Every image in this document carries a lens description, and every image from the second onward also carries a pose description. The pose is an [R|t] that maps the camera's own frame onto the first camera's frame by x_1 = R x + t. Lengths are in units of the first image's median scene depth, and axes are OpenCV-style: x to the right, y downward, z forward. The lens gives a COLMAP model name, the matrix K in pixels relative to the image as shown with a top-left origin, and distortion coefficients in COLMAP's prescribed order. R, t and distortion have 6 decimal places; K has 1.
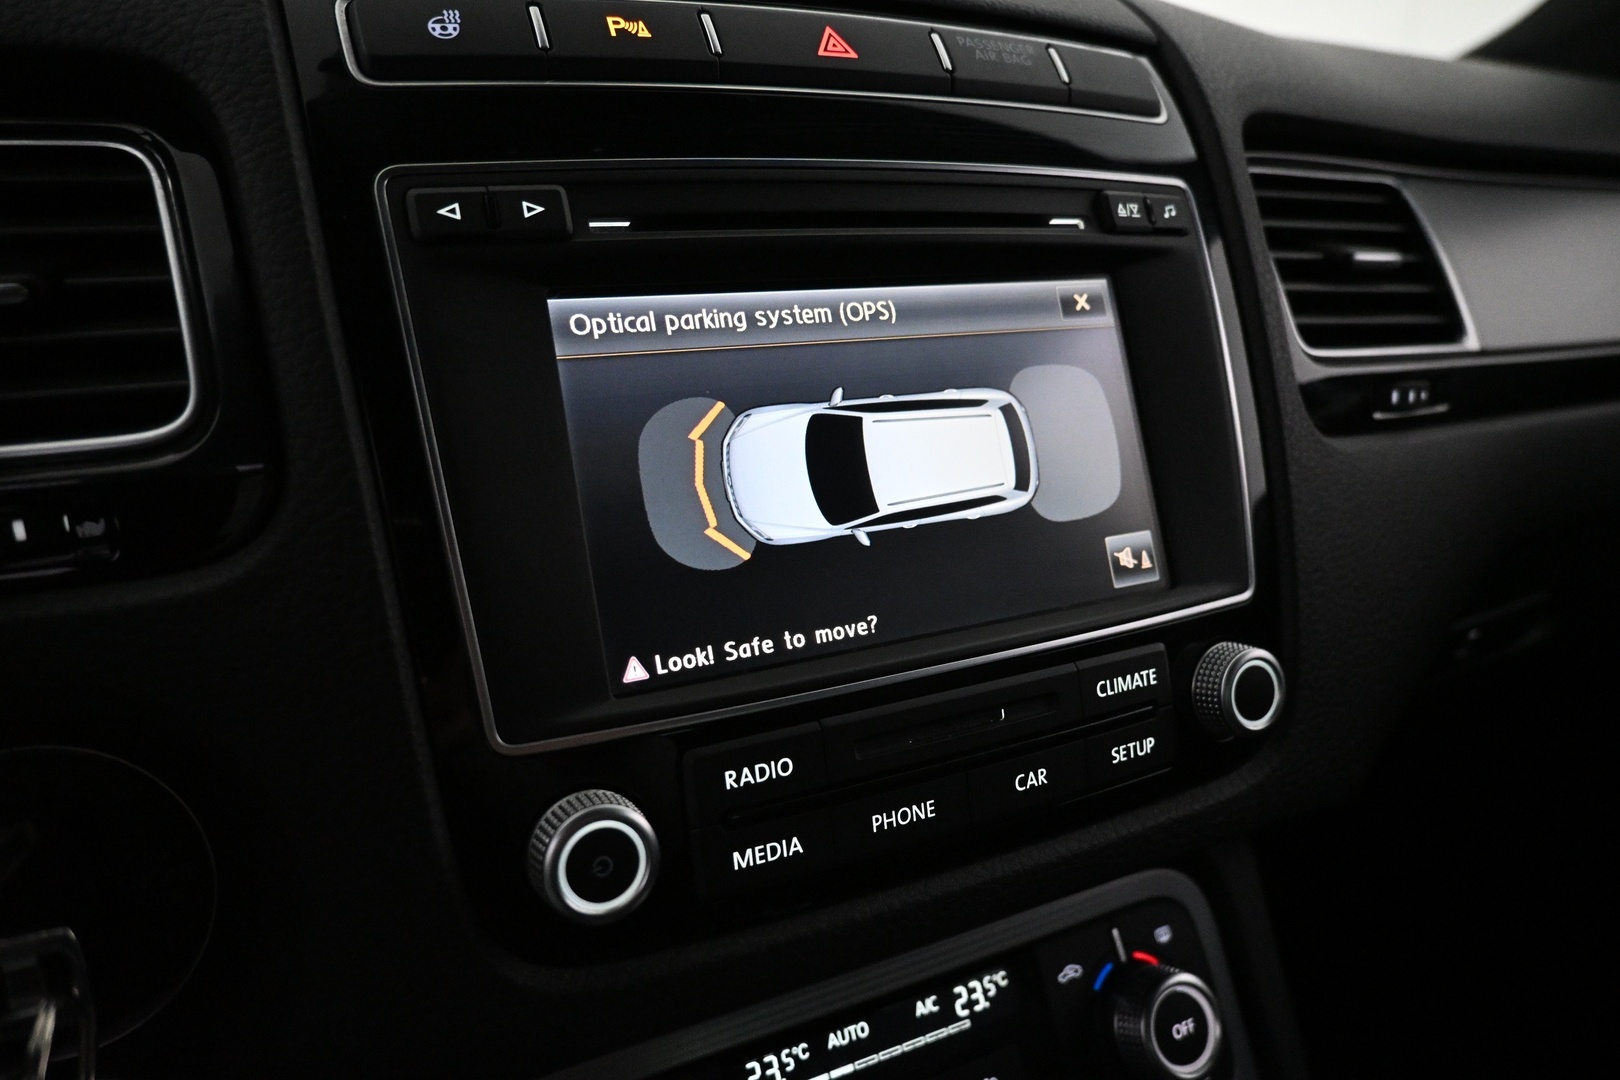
lens RADIAL K [[1108.3, 0, 810.0], [0, 1108.3, 540.0], [0, 0, 1]] dist [0.002954, -0.004138]
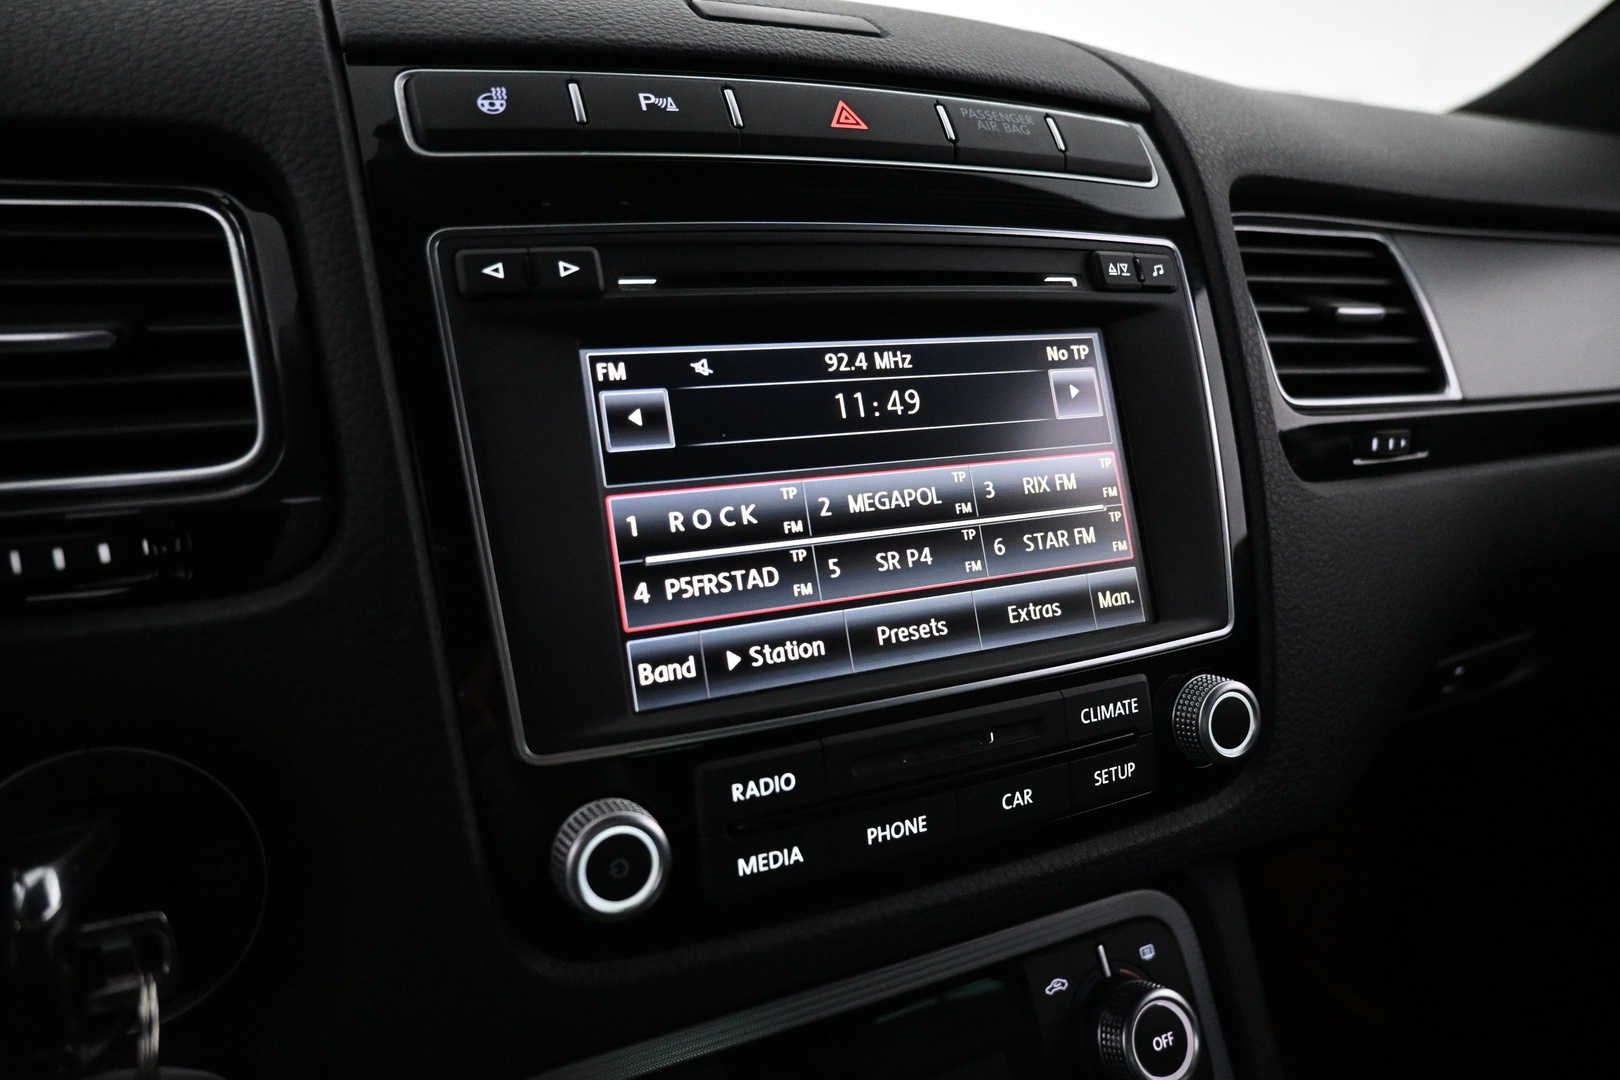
lens RADIAL K [[1108.3, 0, 810.0], [0, 1108.3, 540.0], [0, 0, 1]] dist [0.002954, -0.004138]
pose [[0.999743, 0.018347, -0.013324, 0.007969], [-0.018604, 0.999637, -0.019481, -0.009591], [0.012962, 0.019724, 0.999721, -0.076526]]
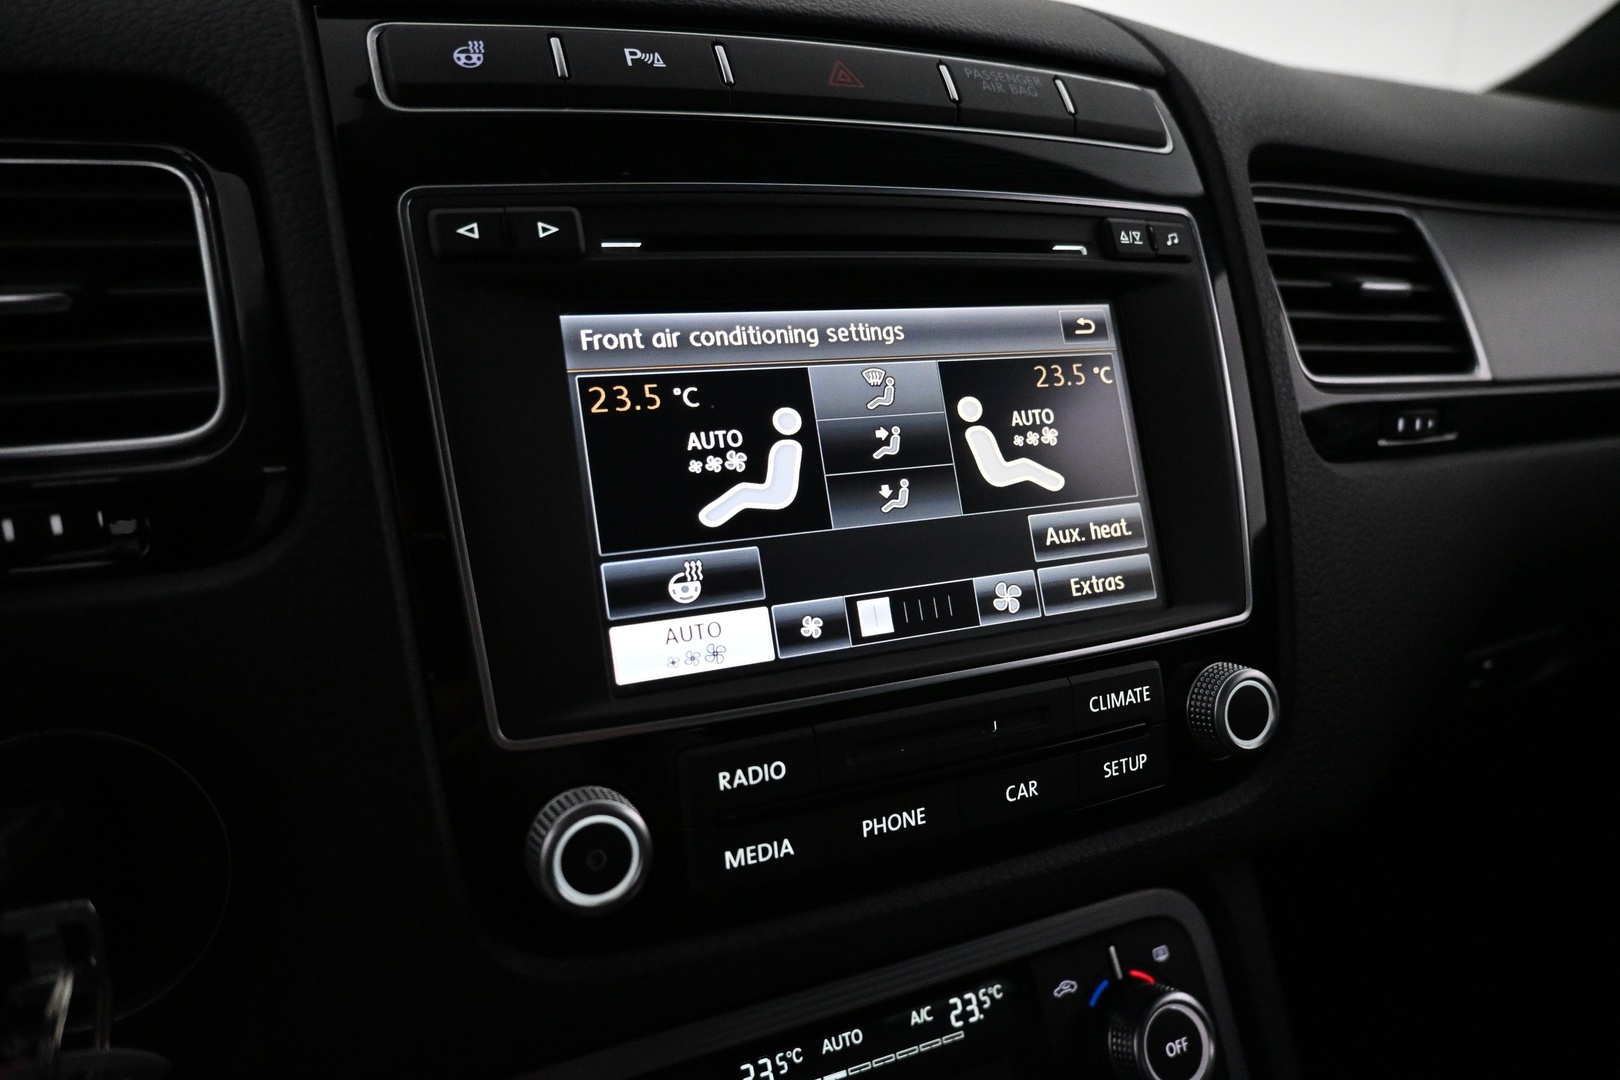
lens RADIAL K [[1108.3, 0, 810.0], [0, 1108.3, 540.0], [0, 0, 1]] dist [0.002954, -0.004138]
pose [[0.999364, 0.019946, -0.029557, 0.028499], [-0.020528, 0.999599, -0.019512, 0.008578], [0.029156, 0.020106, 0.999373, -0.028486]]
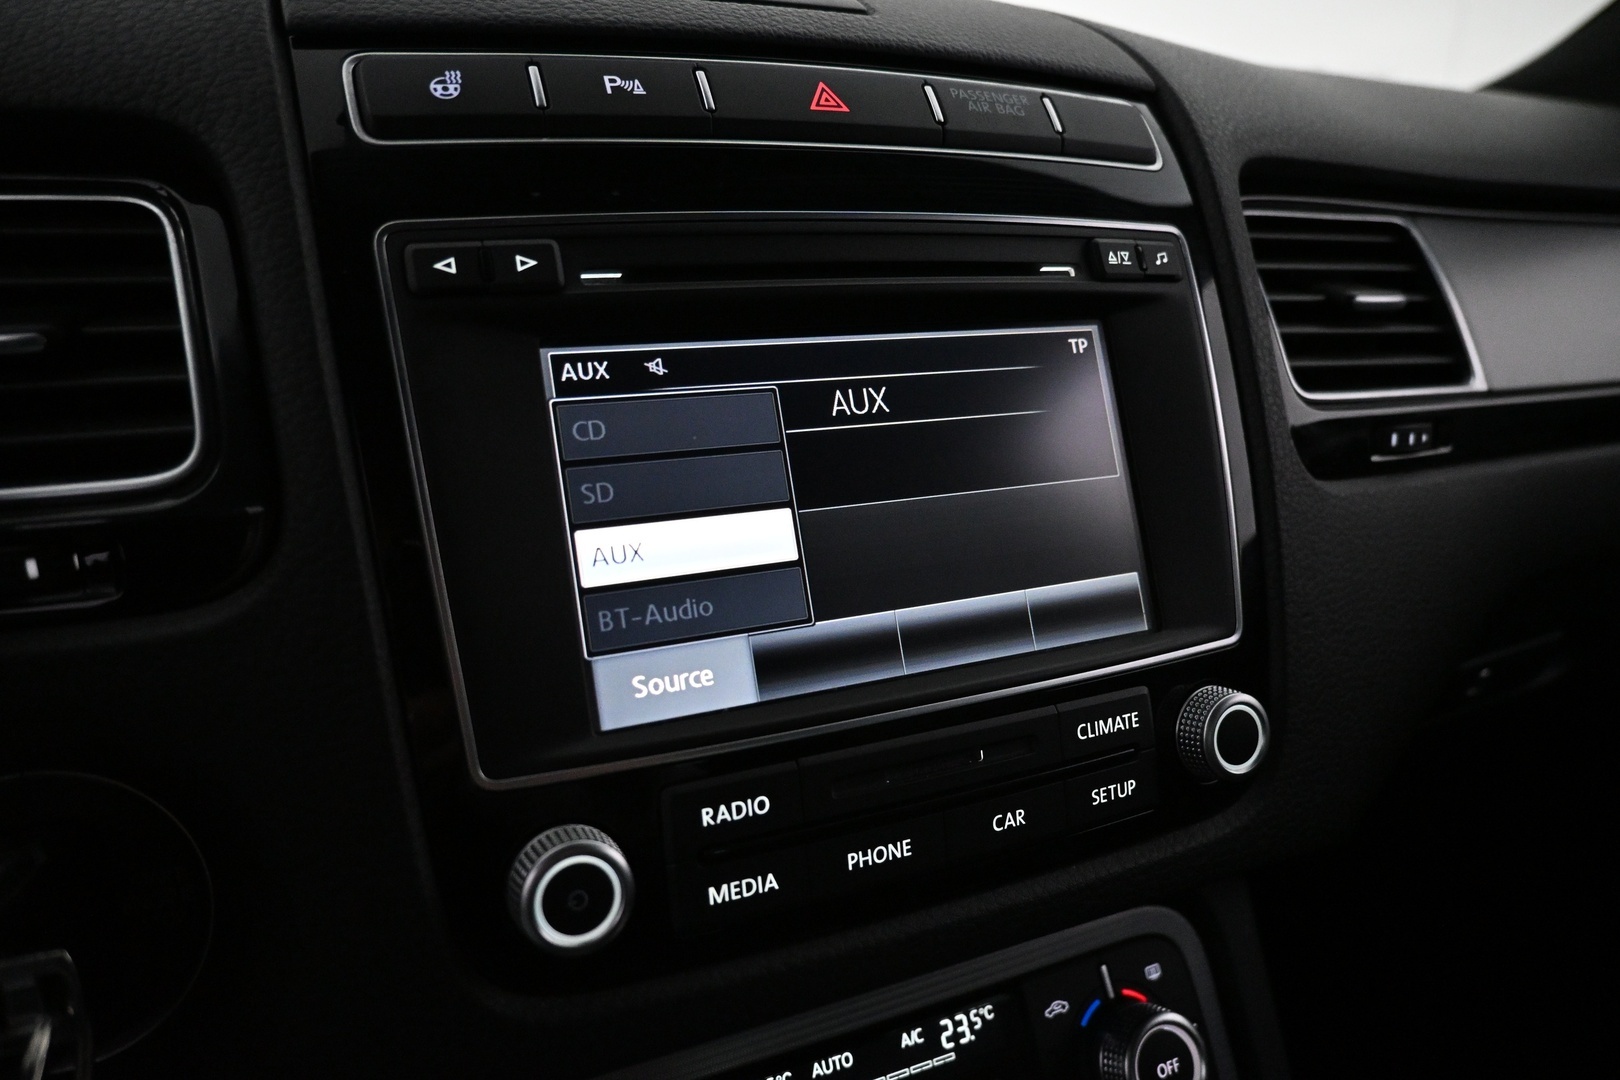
lens RADIAL K [[1108.3, 0, 810.0], [0, 1108.3, 540.0], [0, 0, 1]] dist [0.002954, -0.004138]
pose [[0.999340, 0.015177, -0.033001, 0.044437], [-0.015484, 0.999839, -0.009055, -0.027202], [0.032859, 0.009560, 0.999414, -0.022517]]
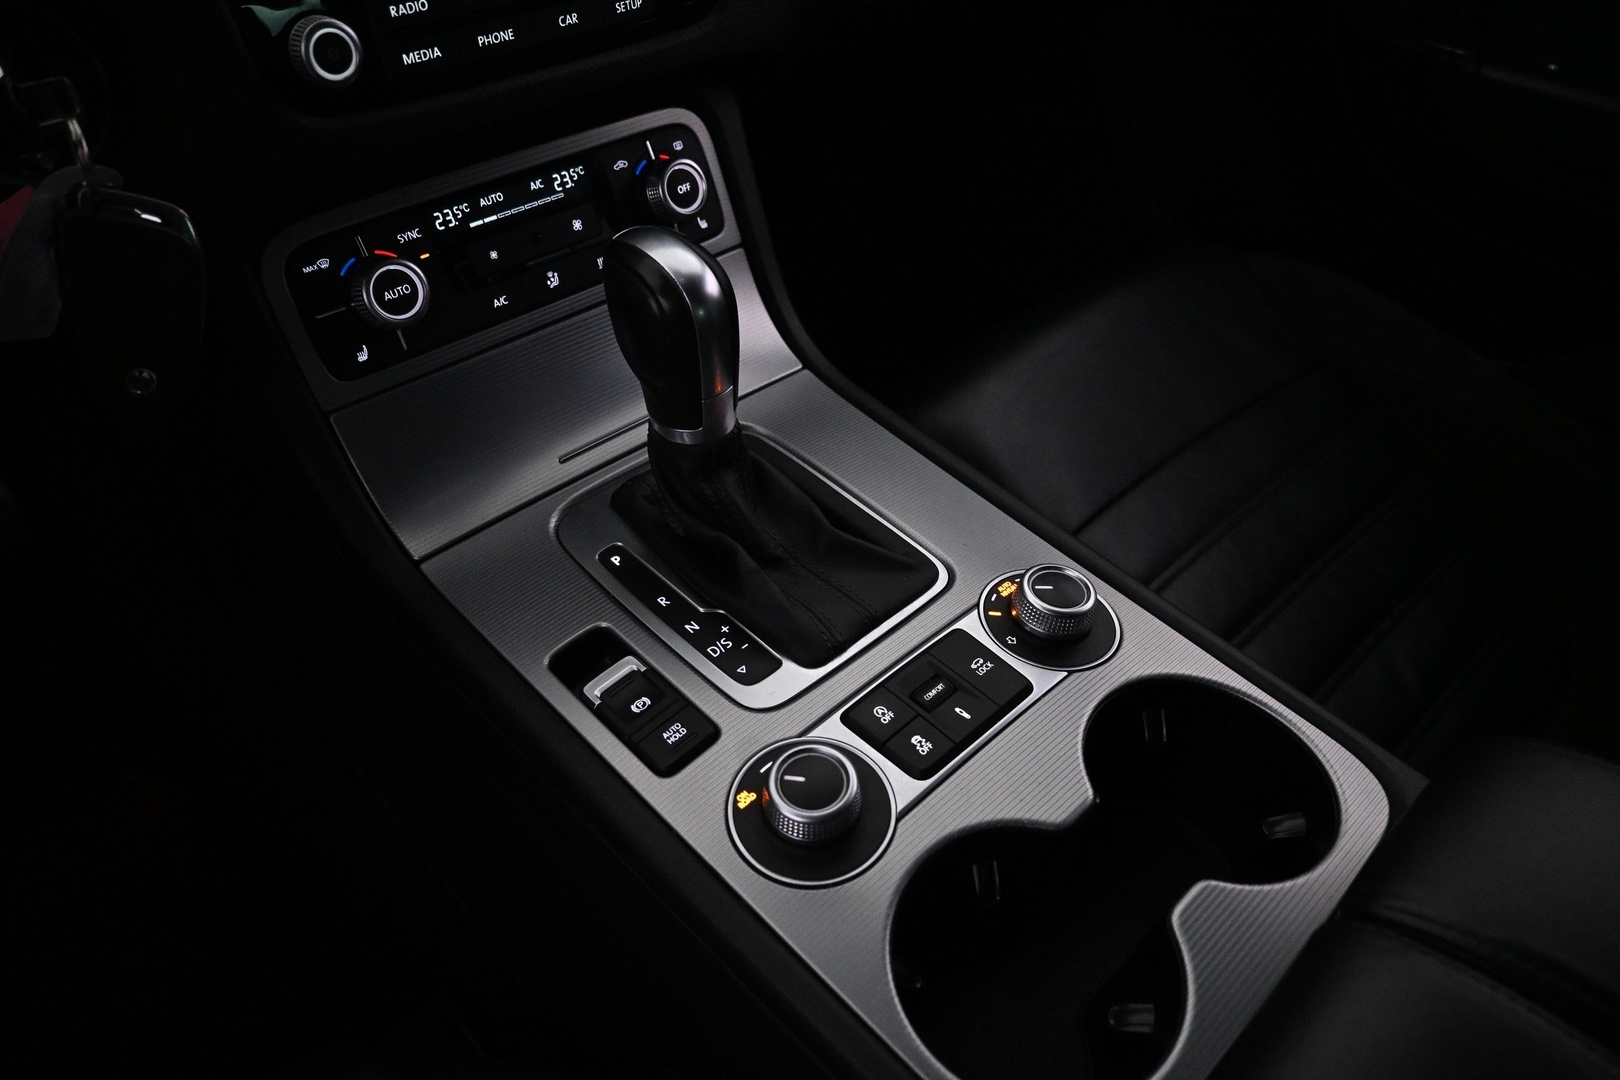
lens RADIAL K [[1108.3, 0, 810.0], [0, 1108.3, 540.0], [0, 0, 1]] dist [0.002954, -0.004138]
pose [[0.957244, -0.151096, 0.246684, 0.003206], [0.014153, 0.876192, 0.481754, 0.089520], [-0.288934, -0.457665, 0.840869, -0.961038]]
